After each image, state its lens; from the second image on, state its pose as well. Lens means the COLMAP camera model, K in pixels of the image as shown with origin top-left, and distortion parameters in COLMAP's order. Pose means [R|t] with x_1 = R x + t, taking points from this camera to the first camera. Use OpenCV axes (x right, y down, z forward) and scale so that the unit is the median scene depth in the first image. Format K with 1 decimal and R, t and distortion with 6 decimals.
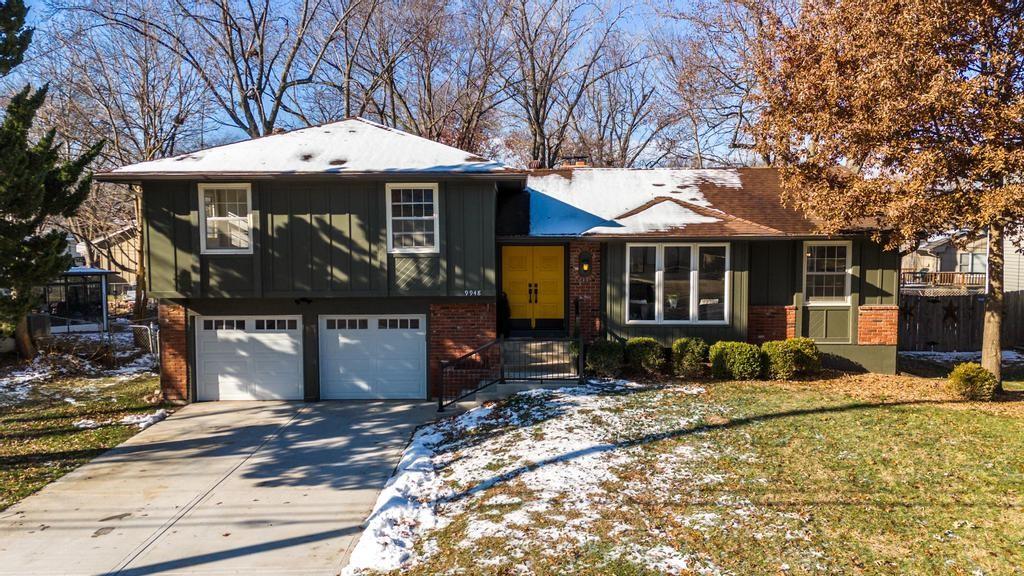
lens RADIAL K [[766.6, 0, 515.7], [0, 766.6, 285.4], [0, 0, 1]] dist [0.068434, -0.059467]
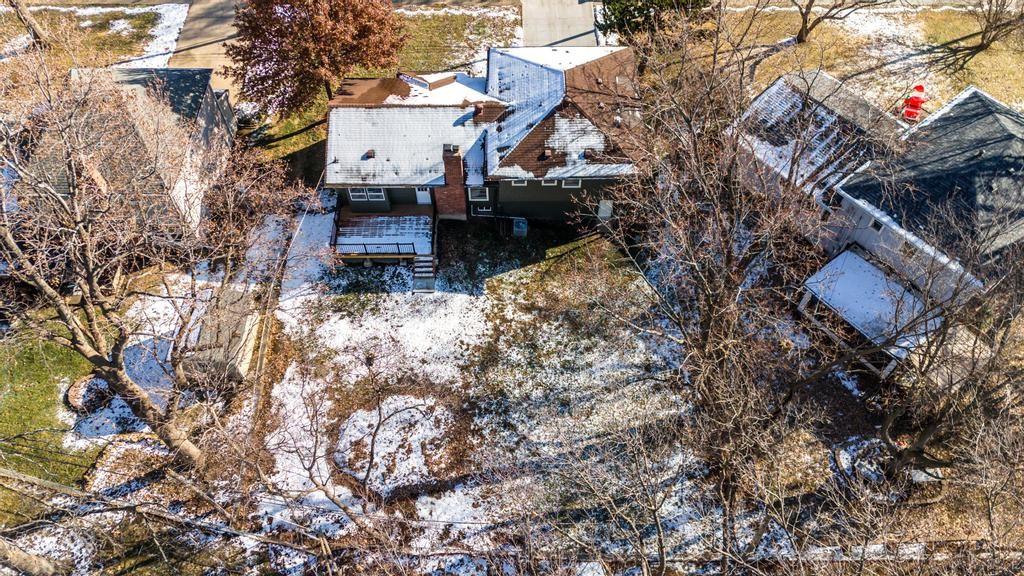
lens RADIAL K [[751.2, 0, 514.4], [0, 751.2, 284.9], [0, 0, 1]] dist [0.088034, -0.086049]
pose [[-0.999958, 0.008221, 0.004138, -0.087787], [0.007757, 0.510924, 0.859591, -2.081986], [0.004952, 0.859586, -0.510967, 3.122776]]
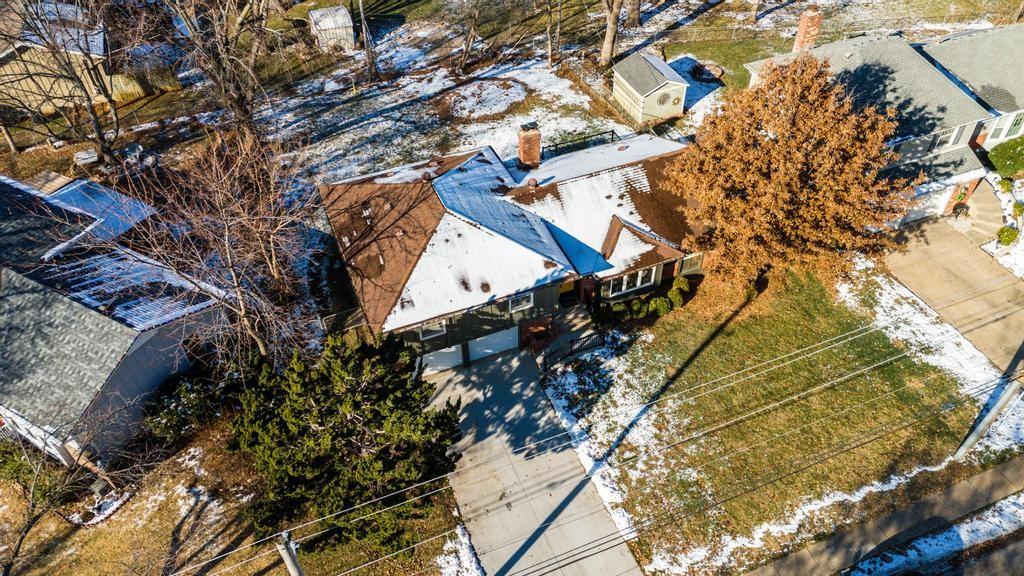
lens RADIAL K [[751.2, 0, 514.4], [0, 751.2, 284.9], [0, 0, 1]] dist [0.088034, -0.086049]
pose [[0.925464, -0.270018, 0.265719, -0.650123], [0.036411, 0.761561, 0.647070, -1.351094], [-0.377081, -0.589165, 0.714629, -0.346150]]
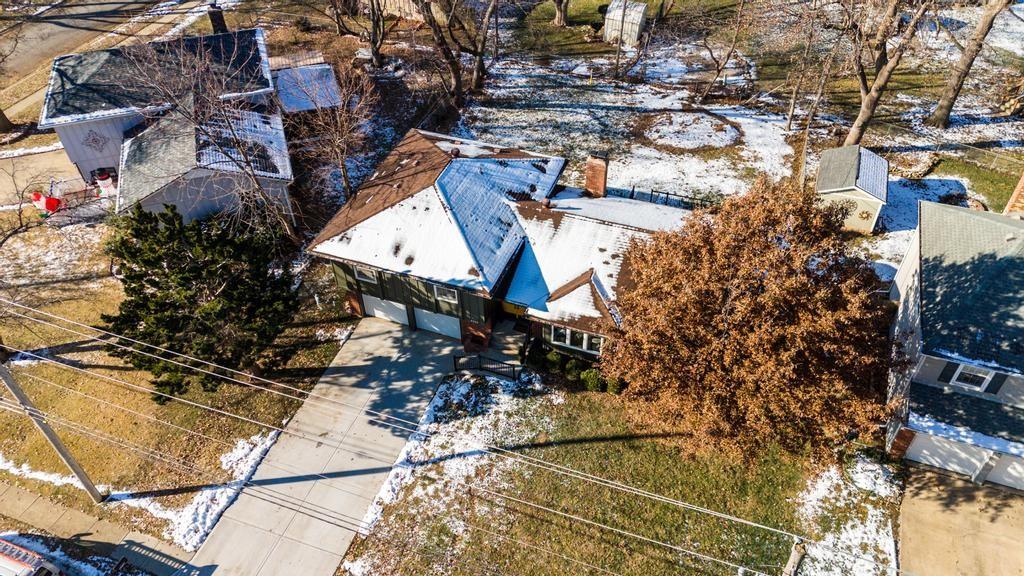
lens RADIAL K [[751.2, 0, 514.4], [0, 751.2, 284.9], [0, 0, 1]] dist [0.088034, -0.086049]
pose [[0.935654, 0.229226, -0.268340, 0.561328], [-0.004455, 0.767958, 0.640484, -1.356020], [0.352890, -0.598076, 0.719565, -0.348361]]
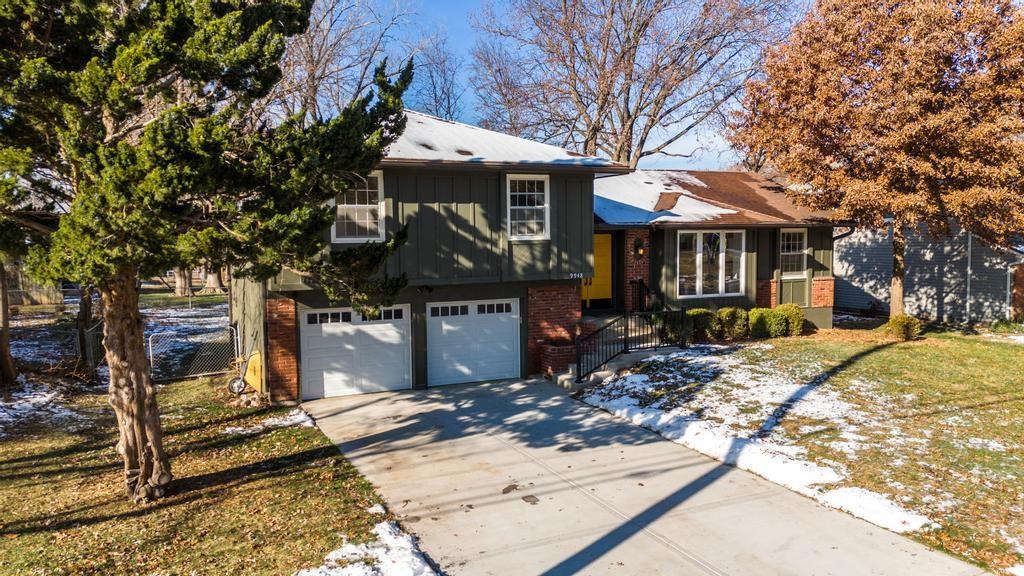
lens RADIAL K [[751.2, 0, 514.4], [0, 751.2, 284.9], [0, 0, 1]] dist [0.088034, -0.086049]
pose [[0.902280, -0.034953, 0.429732, -0.604462], [0.037581, 0.999291, 0.002372, 0.017171], [-0.429511, 0.014010, 0.902953, 0.061814]]
